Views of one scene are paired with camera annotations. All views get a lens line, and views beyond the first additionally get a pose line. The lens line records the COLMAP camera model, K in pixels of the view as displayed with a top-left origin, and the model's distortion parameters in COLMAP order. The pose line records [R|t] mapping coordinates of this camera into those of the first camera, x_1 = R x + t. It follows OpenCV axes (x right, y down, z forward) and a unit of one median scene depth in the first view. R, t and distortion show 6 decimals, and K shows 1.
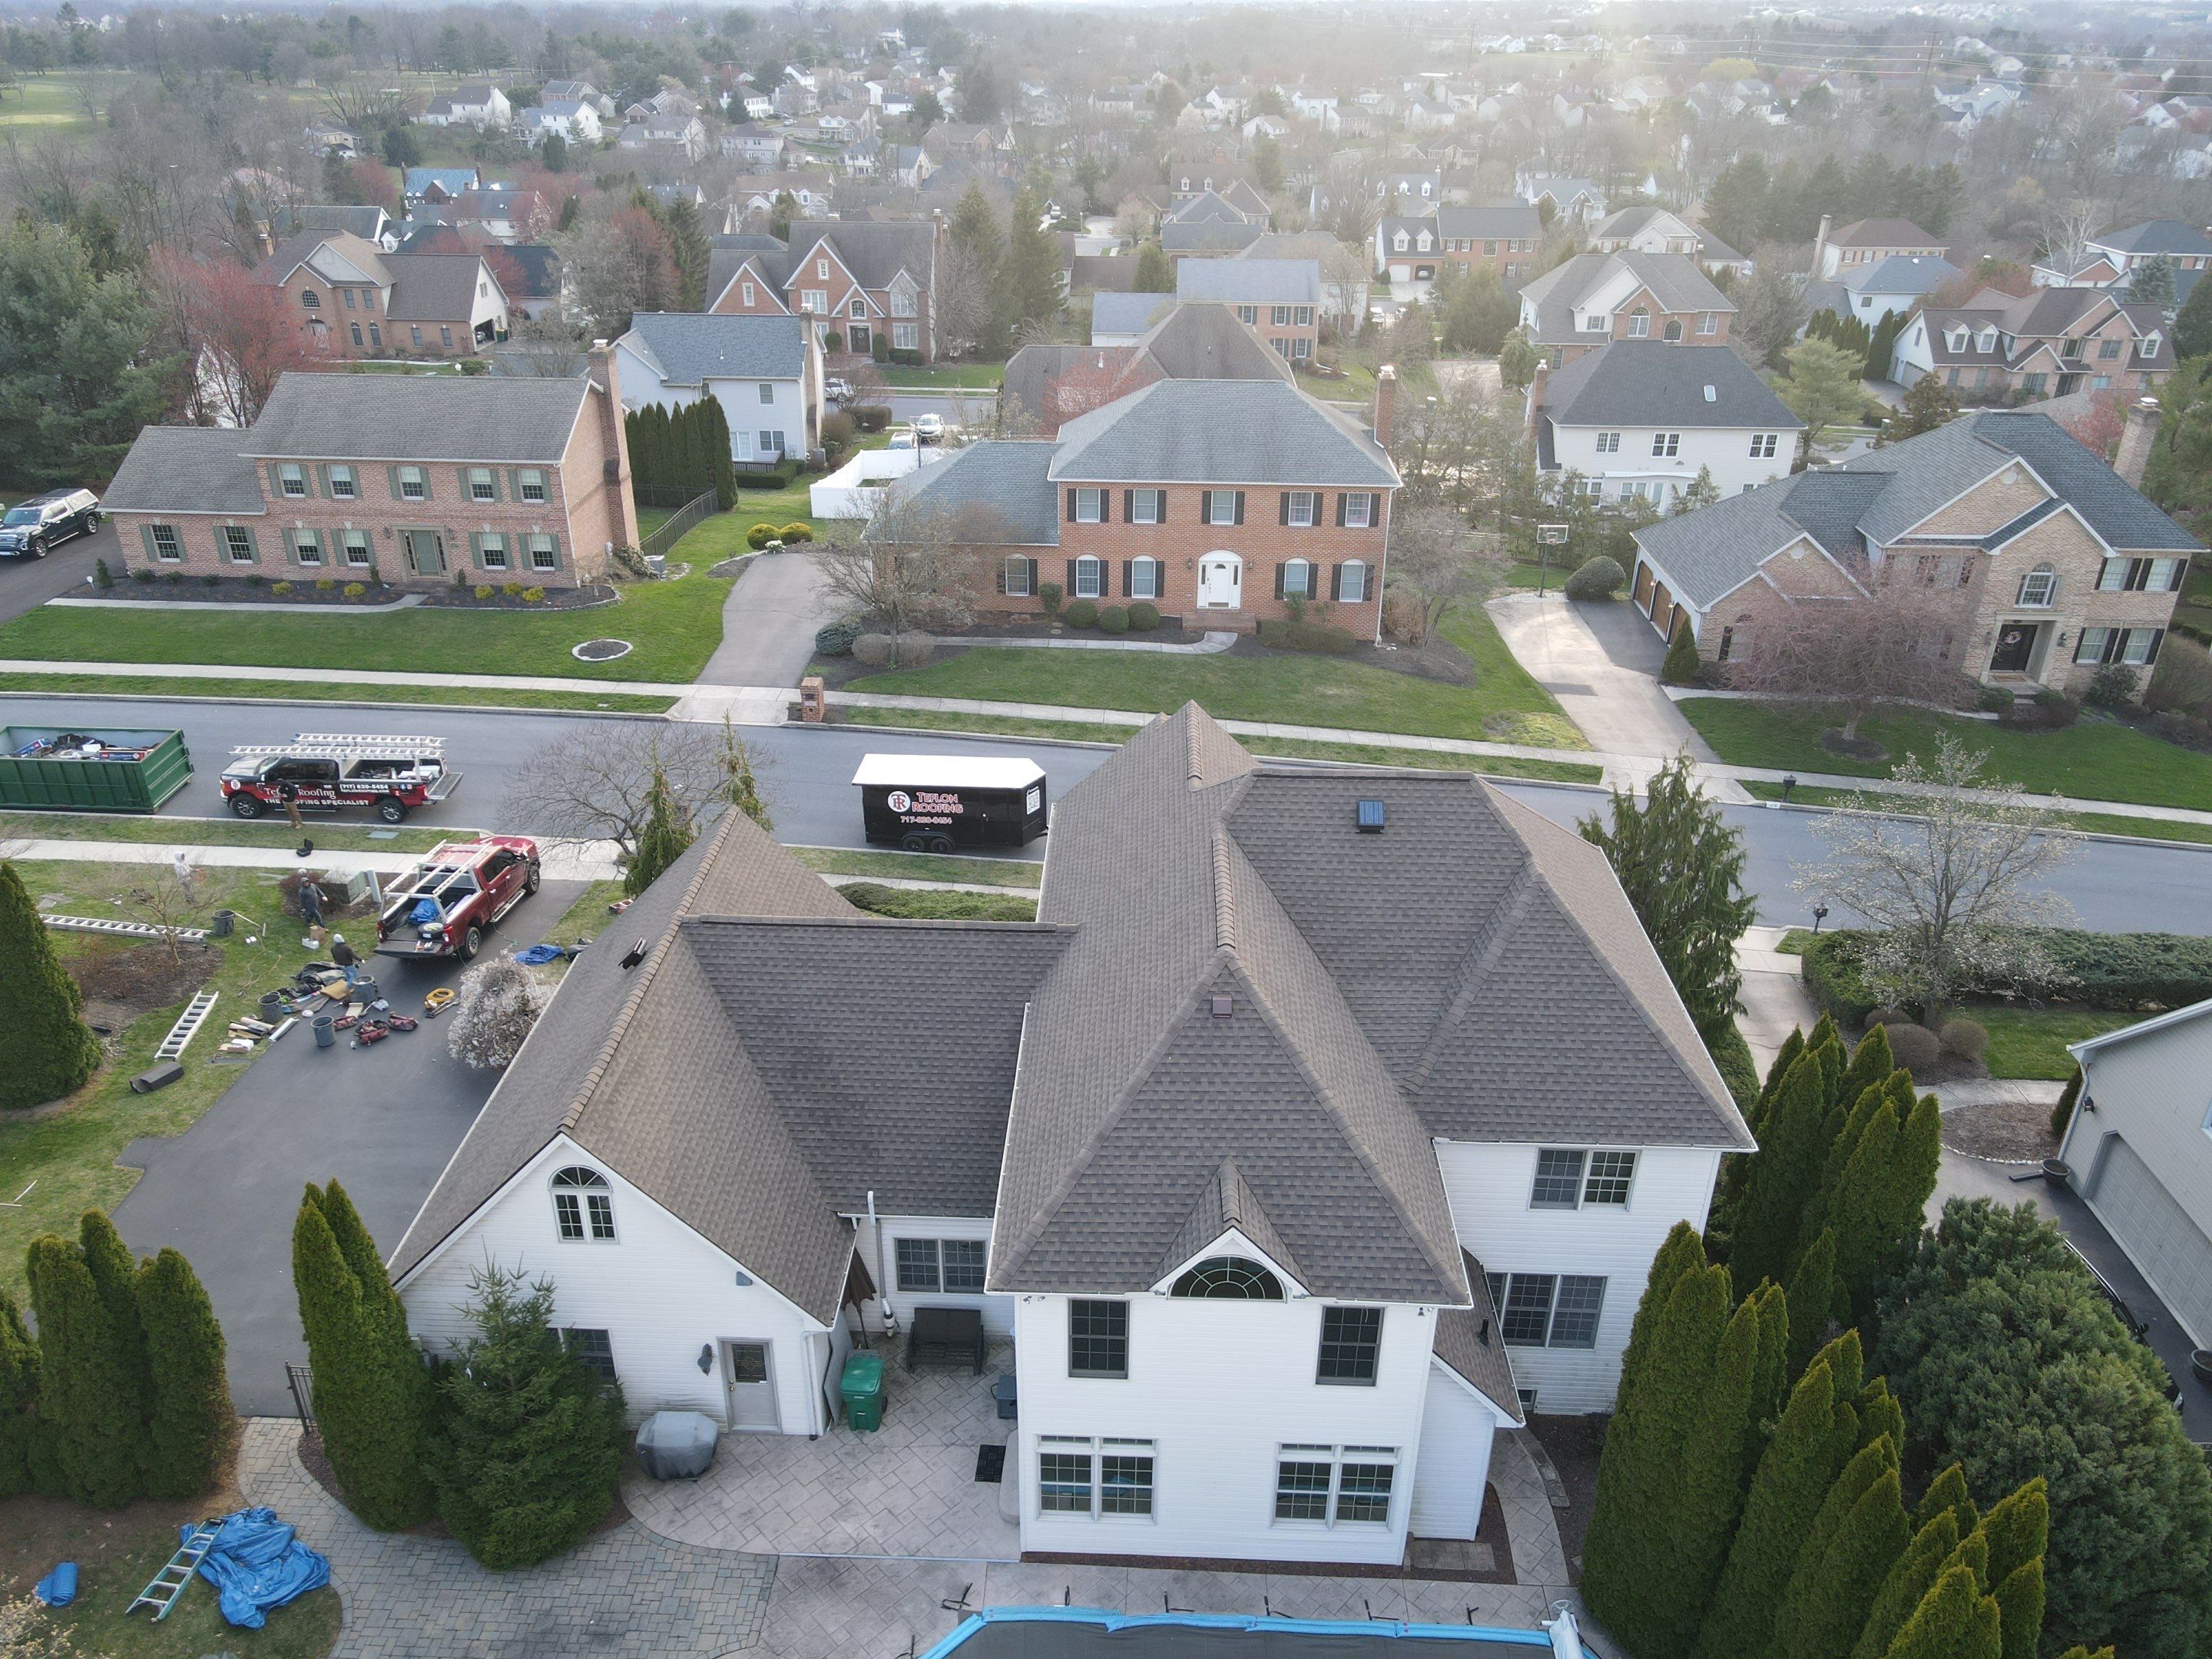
lens RADIAL K [[1628.9, 0, 1094.3], [0, 1628.9, 826.4], [0, 0, 1]] dist [-0.021718, 0.072402]
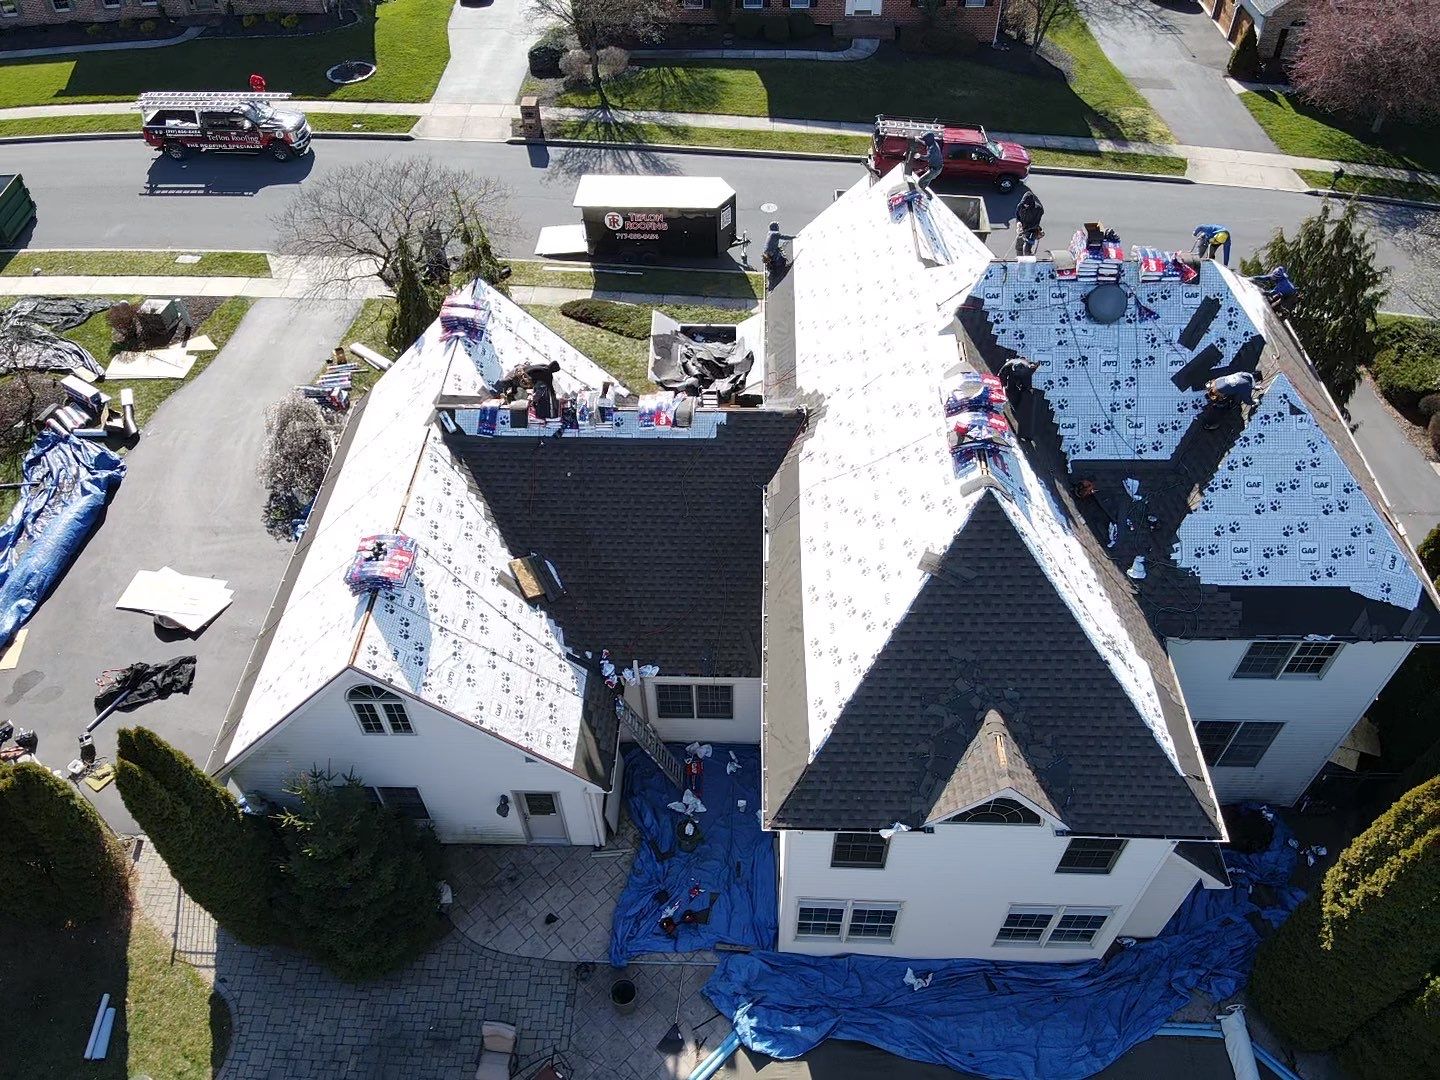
lens RADIAL K [[1033.4, 0, 709.0], [0, 1033.4, 542.0], [0, 0, 1]] dist [0.102557, -0.192044]
pose [[0.999667, -0.018509, -0.017959, -0.033741], [0.023630, 0.936316, 0.350363, -0.050736], [0.010330, -0.350671, 0.936442, 0.166913]]
